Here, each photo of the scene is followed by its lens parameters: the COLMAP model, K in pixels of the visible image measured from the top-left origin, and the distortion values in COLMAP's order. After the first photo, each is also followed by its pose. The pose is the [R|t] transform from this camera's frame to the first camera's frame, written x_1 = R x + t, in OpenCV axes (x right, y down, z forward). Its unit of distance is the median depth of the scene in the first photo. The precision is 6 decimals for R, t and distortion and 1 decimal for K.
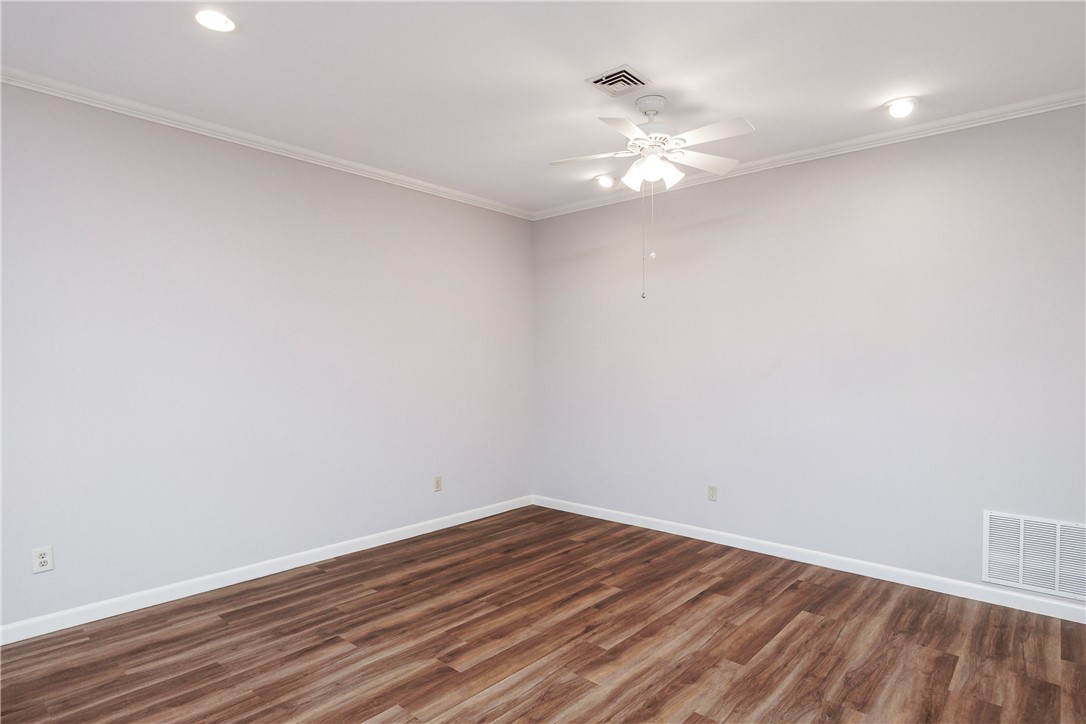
lens RADIAL K [[608.5, 0, 545.9], [0, 608.5, 331.6], [0, 0, 1]] dist [-0.004895, -0.000820]
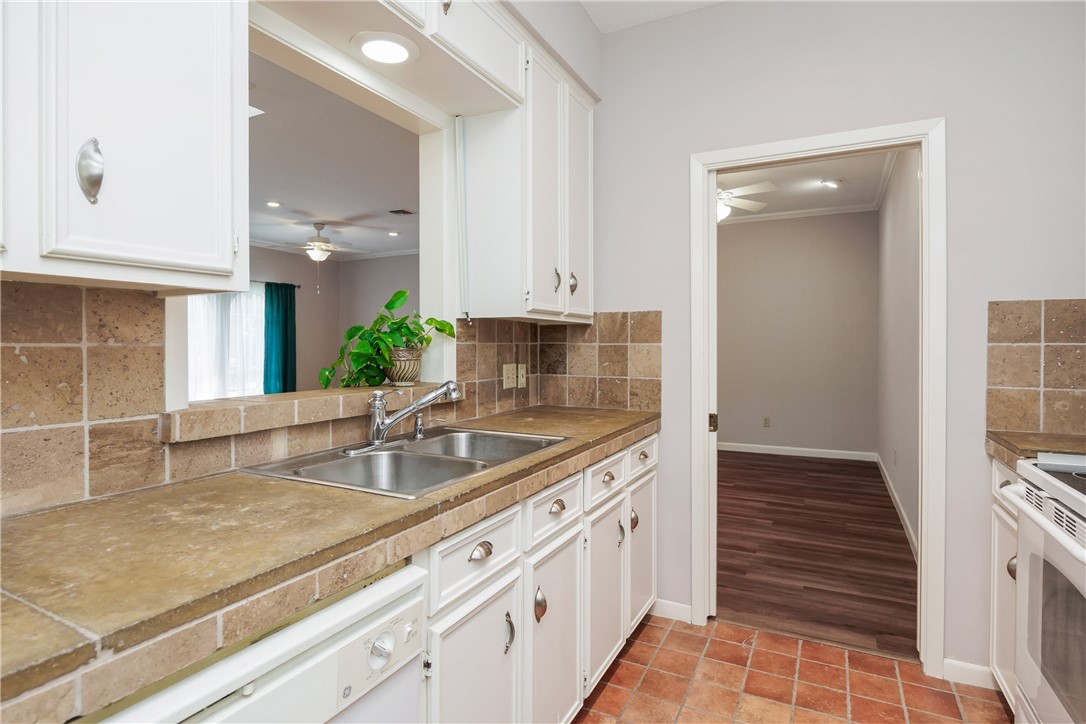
lens RADIAL K [[569.9, 0, 535.7], [0, 569.9, 347.0], [0, 0, 1]] dist [-0.004316, -0.001161]
pose [[0.227054, 0.004698, -0.973871, 1.367120], [0.045400, 0.998850, 0.015403, 0.030250], [0.972823, -0.047711, 0.226580, 0.203223]]
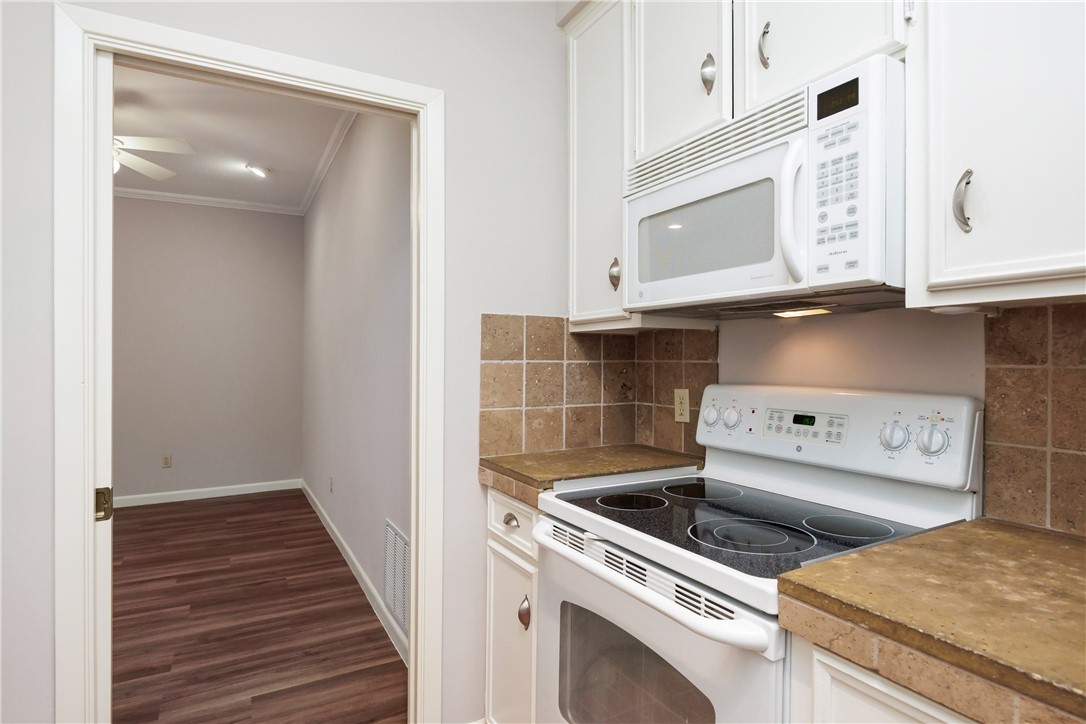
lens RADIAL K [[577.8, 0, 567.9], [0, 577.8, 357.3], [0, 0, 1]] dist [-0.013377, 0.001251]
pose [[0.947412, -0.002438, -0.320008, 1.156719], [0.015557, 0.999140, 0.038446, 0.034213], [0.319639, -0.041403, 0.946635, 0.307164]]
